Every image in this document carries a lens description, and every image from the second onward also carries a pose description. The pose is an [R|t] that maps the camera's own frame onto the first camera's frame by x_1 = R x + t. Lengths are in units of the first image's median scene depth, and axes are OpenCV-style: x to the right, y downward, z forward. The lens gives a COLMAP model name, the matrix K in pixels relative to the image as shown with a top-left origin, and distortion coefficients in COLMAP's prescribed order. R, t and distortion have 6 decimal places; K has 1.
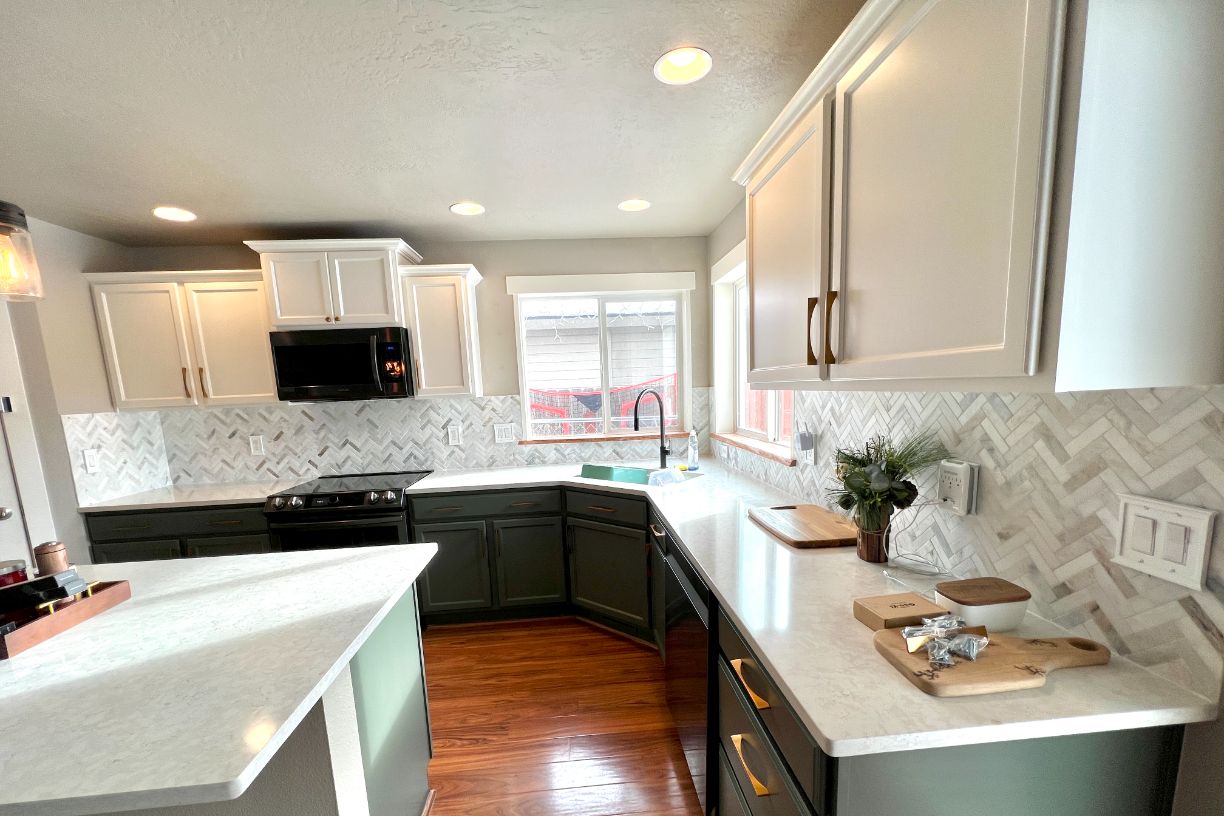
lens RADIAL K [[489.7, 0, 608.8], [0, 489.7, 460.9], [0, 0, 1]] dist [-0.002415, 0.000527]
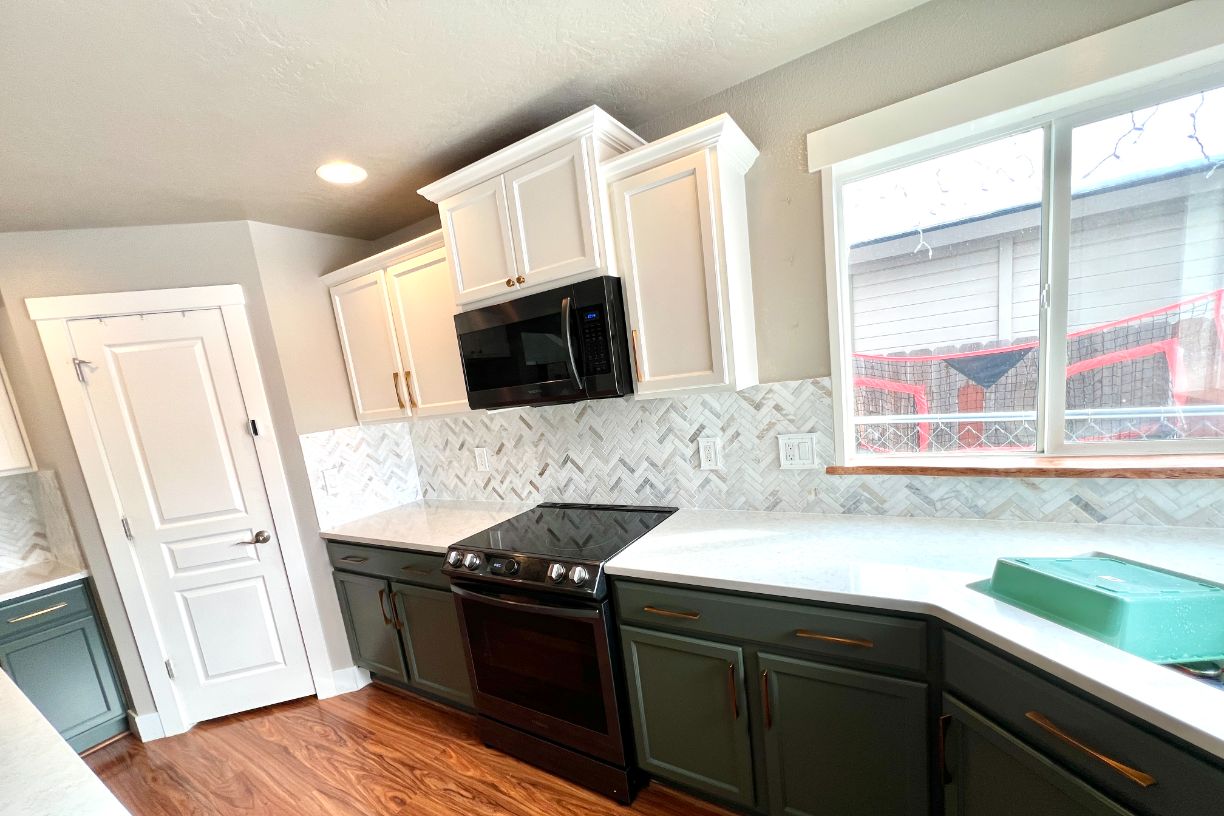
lens RADIAL K [[489.7, 0, 608.8], [0, 489.7, 460.9], [0, 0, 1]] dist [-0.002415, 0.000527]
pose [[0.806404, 0.040918, -0.589948, -0.068551], [0.002065, 0.997402, 0.072002, -0.088507], [0.591362, -0.059281, 0.804225, 0.472975]]
